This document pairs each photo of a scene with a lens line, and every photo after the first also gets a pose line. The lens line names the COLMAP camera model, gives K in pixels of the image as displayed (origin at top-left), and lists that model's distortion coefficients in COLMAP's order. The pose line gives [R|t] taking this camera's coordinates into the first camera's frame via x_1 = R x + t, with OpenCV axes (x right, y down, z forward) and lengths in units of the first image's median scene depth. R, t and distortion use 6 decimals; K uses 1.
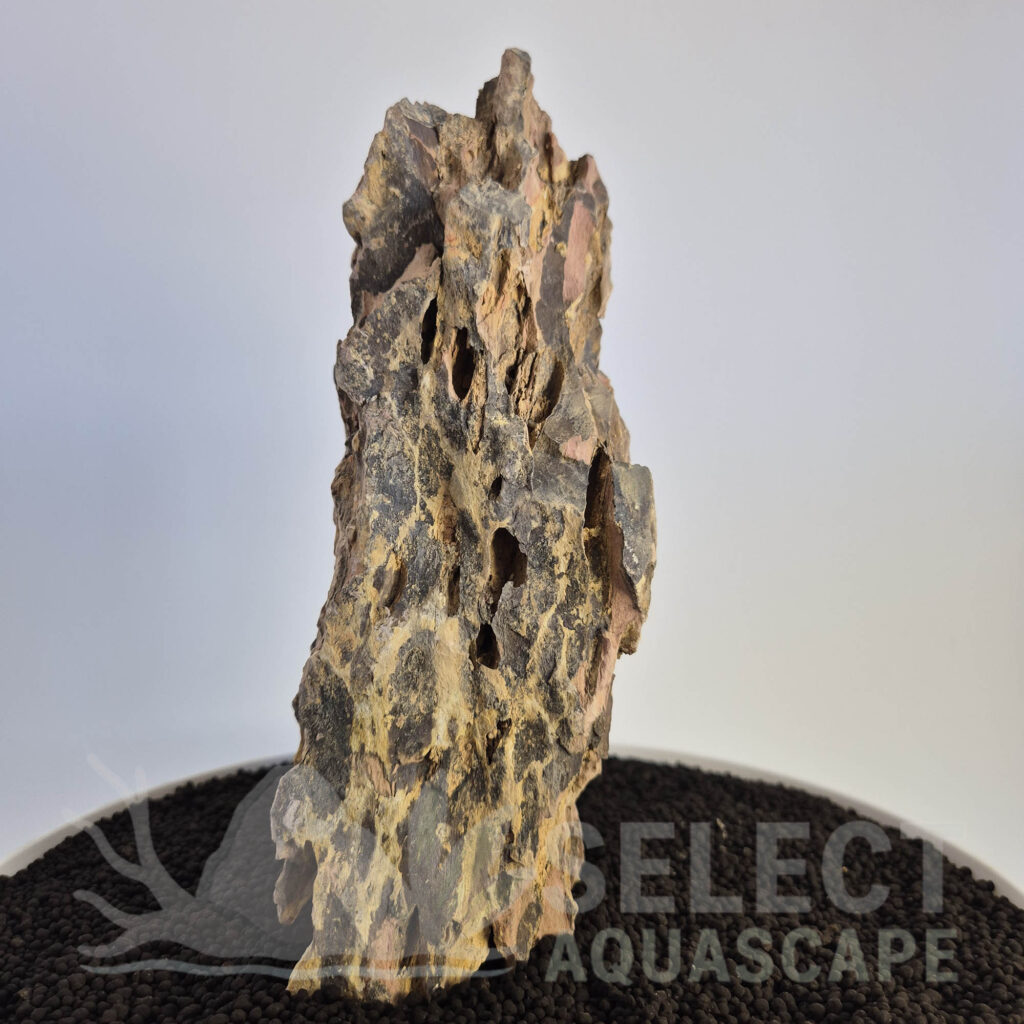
lens RADIAL K [[947.7, 0, 509.1], [0, 947.7, 510.1], [0, 0, 1]] dist [0.023033, 0.000000]
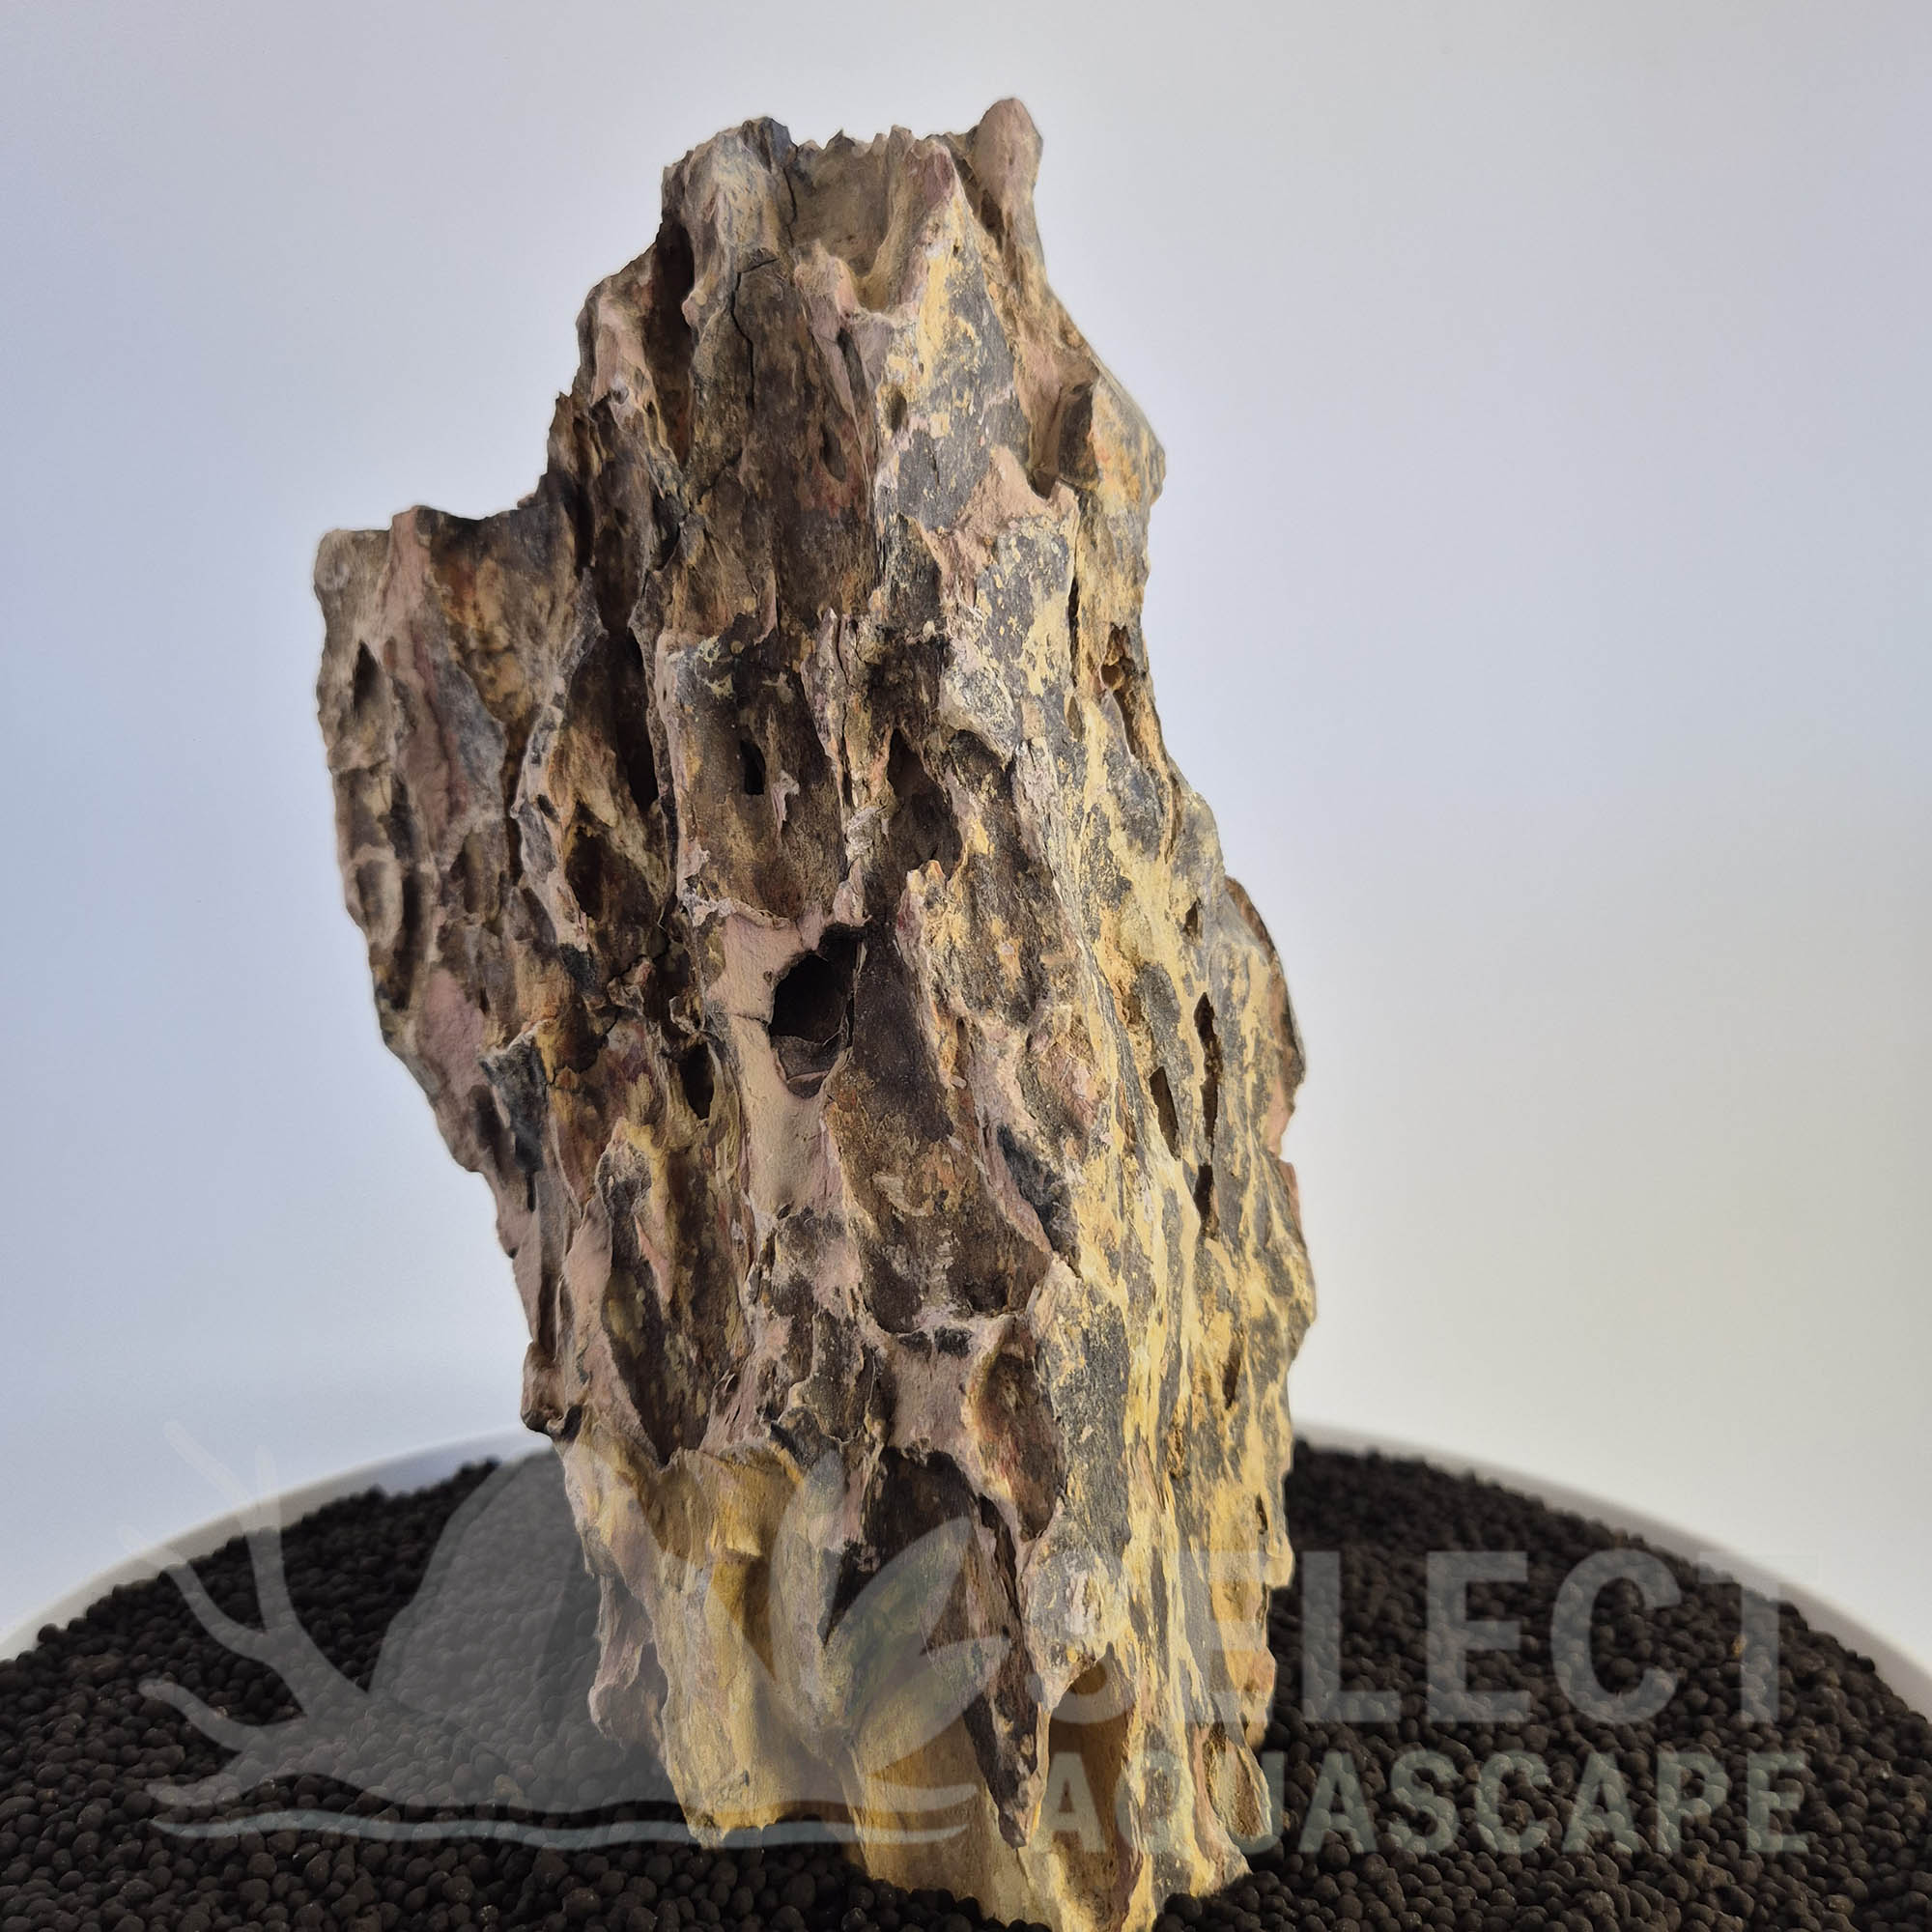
lens RADIAL K [[1788.1, 0, 954.4], [0, 1788.1, 961.0], [0, 0, 1]] dist [0.023033, 0.000000]
pose [[0.588063, -0.040518, 0.807799, -0.956598], [0.028560, 0.999162, 0.029325, -0.035597], [-0.808310, 0.005826, 0.588728, 0.490378]]
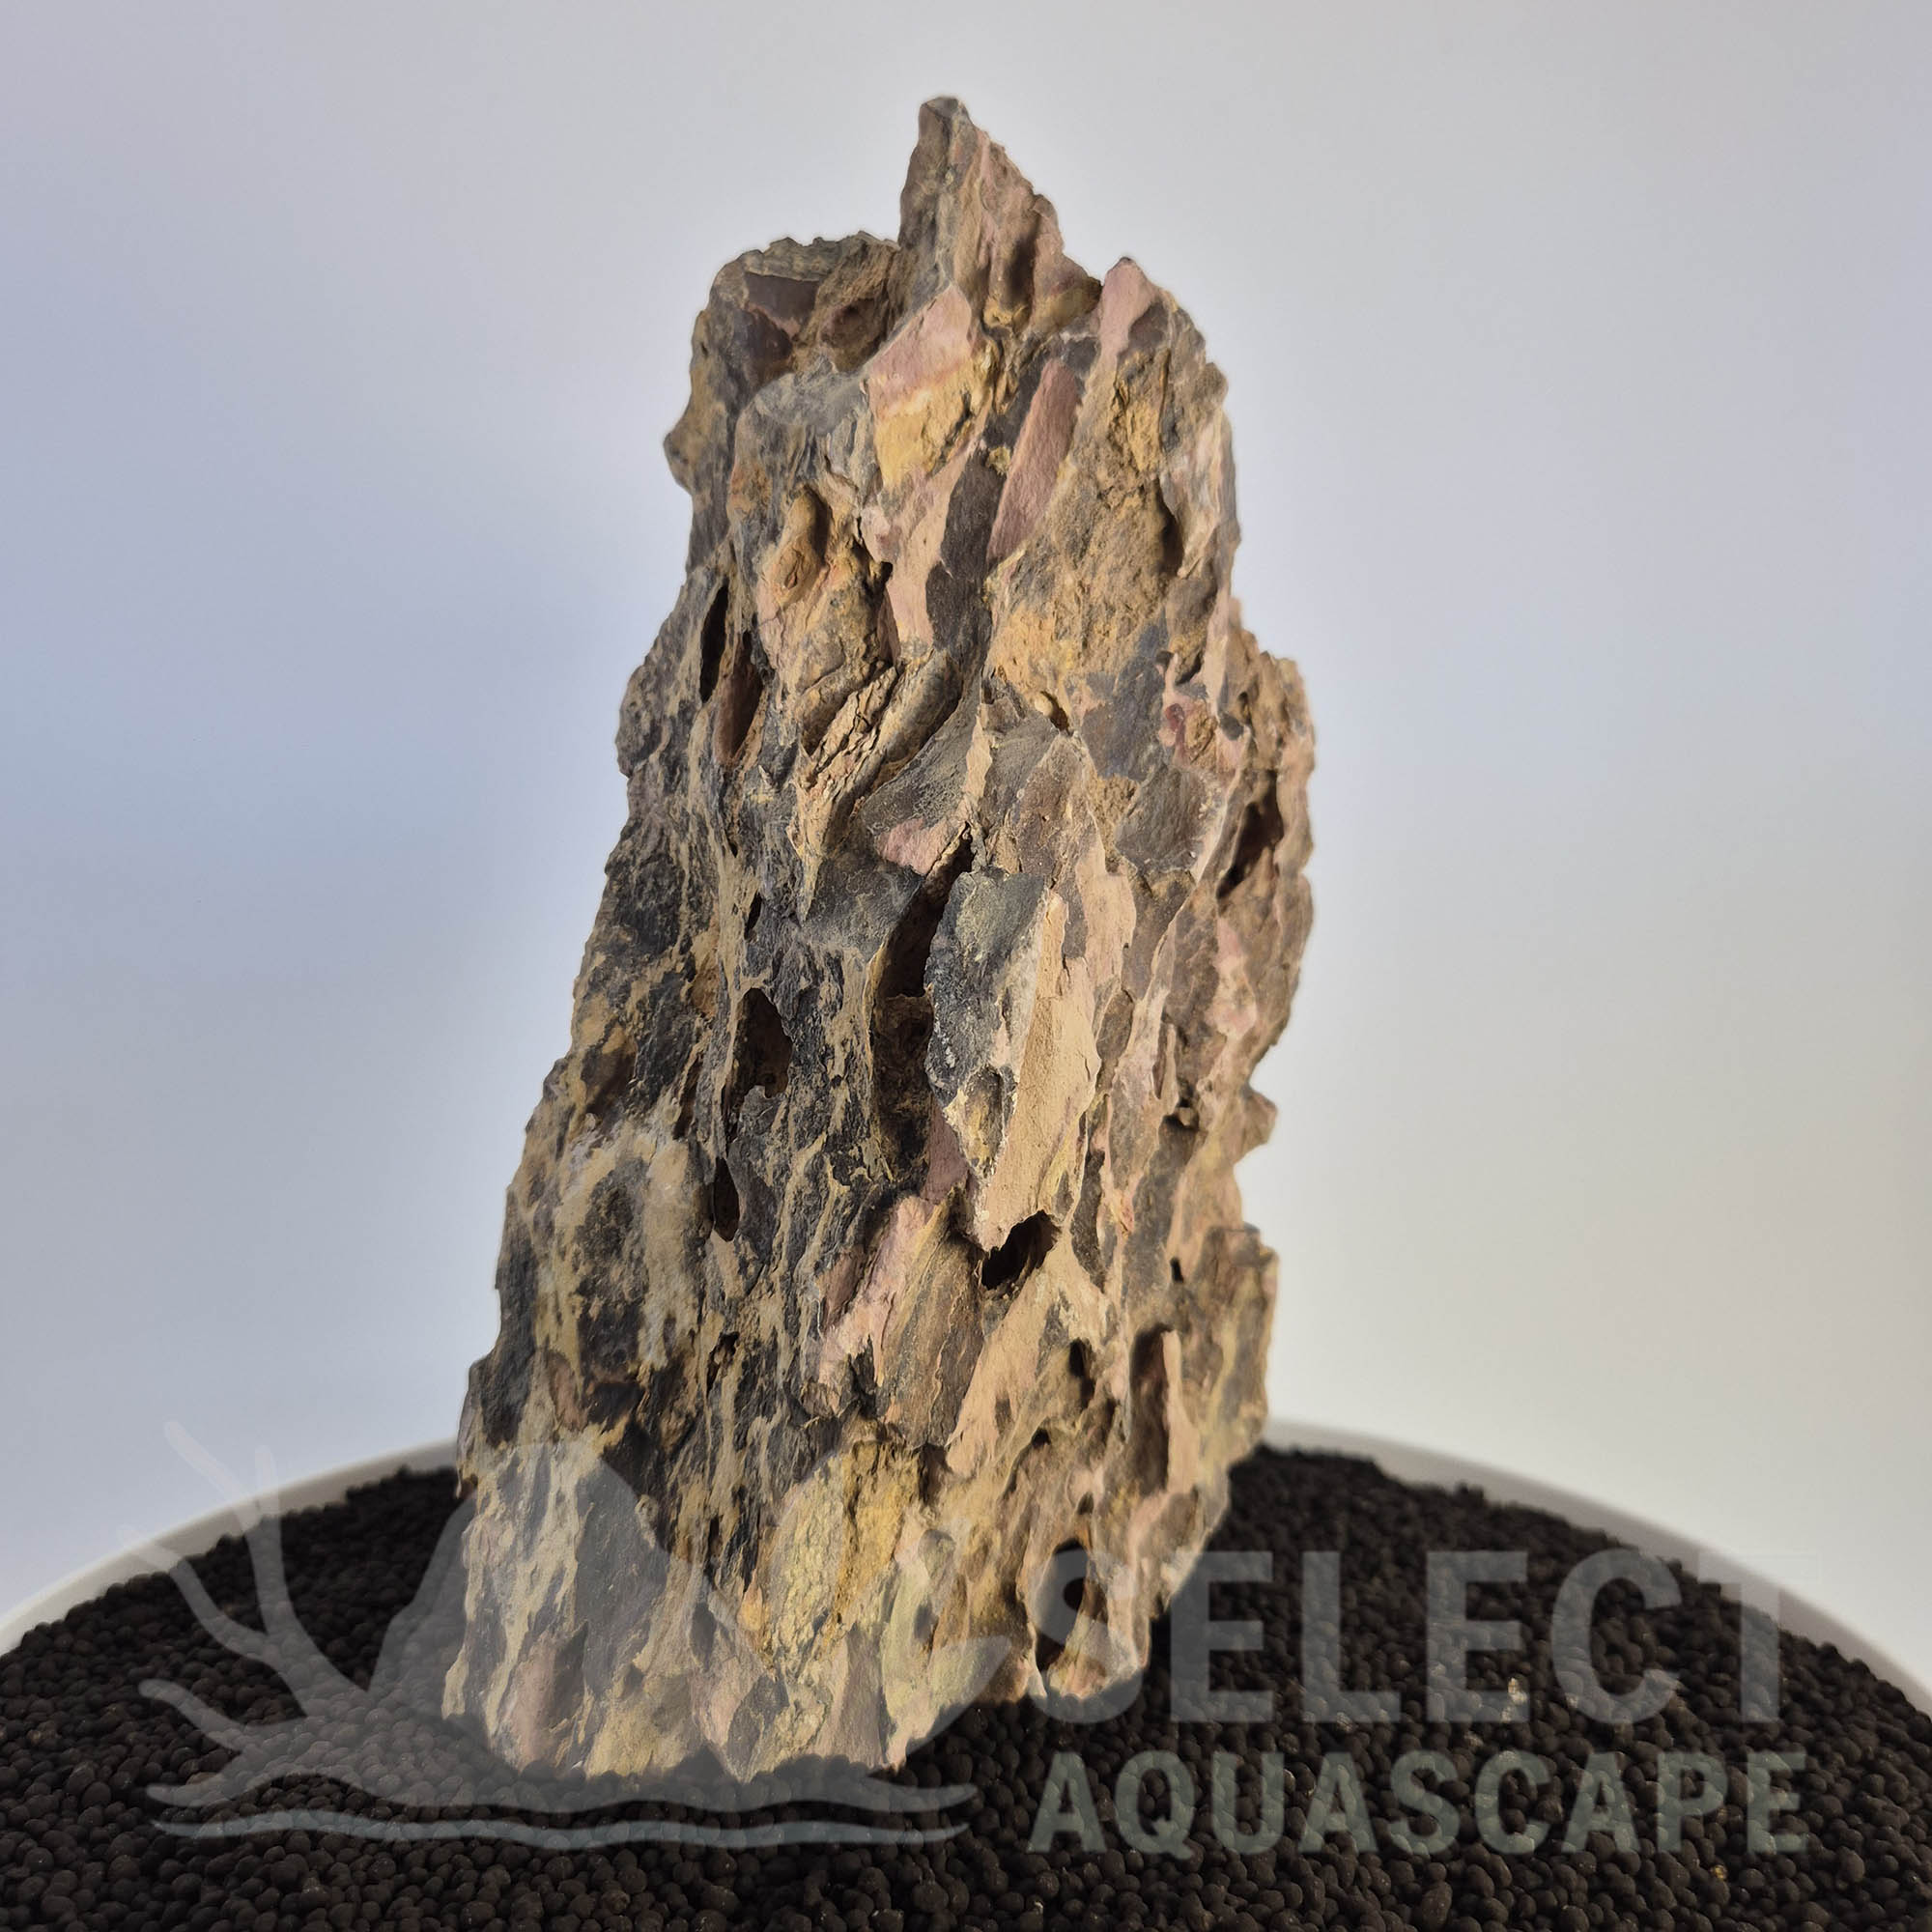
lens RADIAL K [[1788.1, 0, 950.8], [0, 1788.1, 959.5], [0, 0, 1]] dist [0.023033, 0.000000]
pose [[0.782763, 0.021102, -0.621962, 0.730796], [-0.027978, 0.999608, -0.001297, 0.000012], [0.621691, 0.018416, 0.783046, 0.251330]]
